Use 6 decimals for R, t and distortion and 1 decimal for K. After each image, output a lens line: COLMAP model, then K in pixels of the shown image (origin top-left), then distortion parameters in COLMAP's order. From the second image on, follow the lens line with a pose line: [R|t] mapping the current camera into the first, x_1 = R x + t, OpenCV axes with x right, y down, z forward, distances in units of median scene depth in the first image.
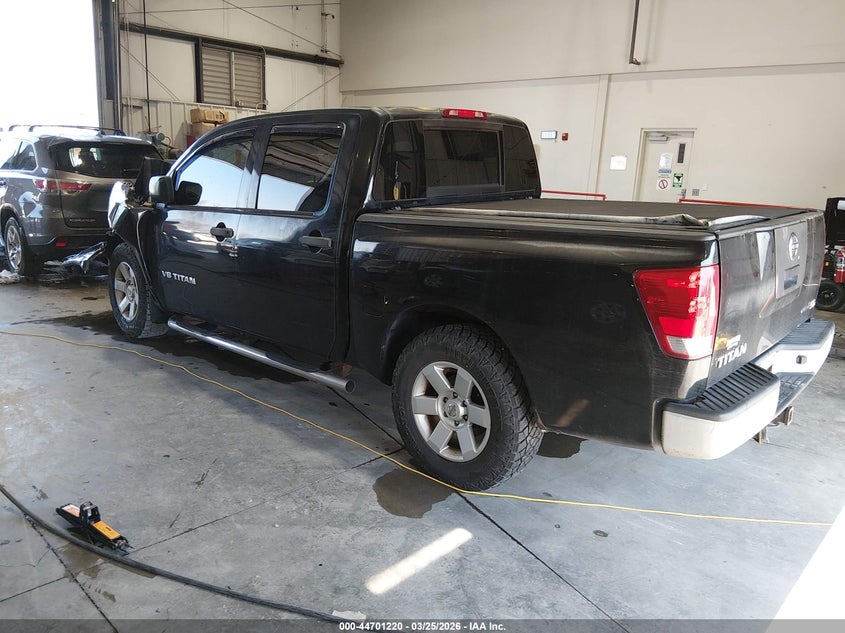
lens RADIAL K [[652.0, 0, 422.5], [0, 652.0, 316.5], [0, 0, 1]] dist [-0.010471, -0.011475]
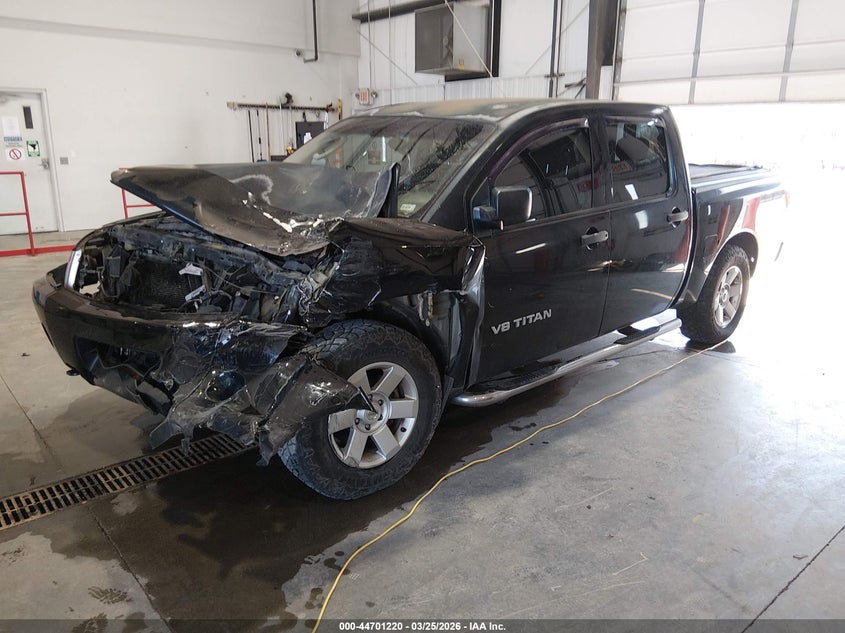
lens RADIAL K [[652.0, 0, 422.5], [0, 652.0, 316.5], [0, 0, 1]] dist [-0.010471, -0.011475]
pose [[0.112495, -0.305007, 0.945683, -0.831663], [0.231537, 0.933572, 0.273558, -0.225979], [-0.966300, 0.188187, 0.175643, 0.752530]]
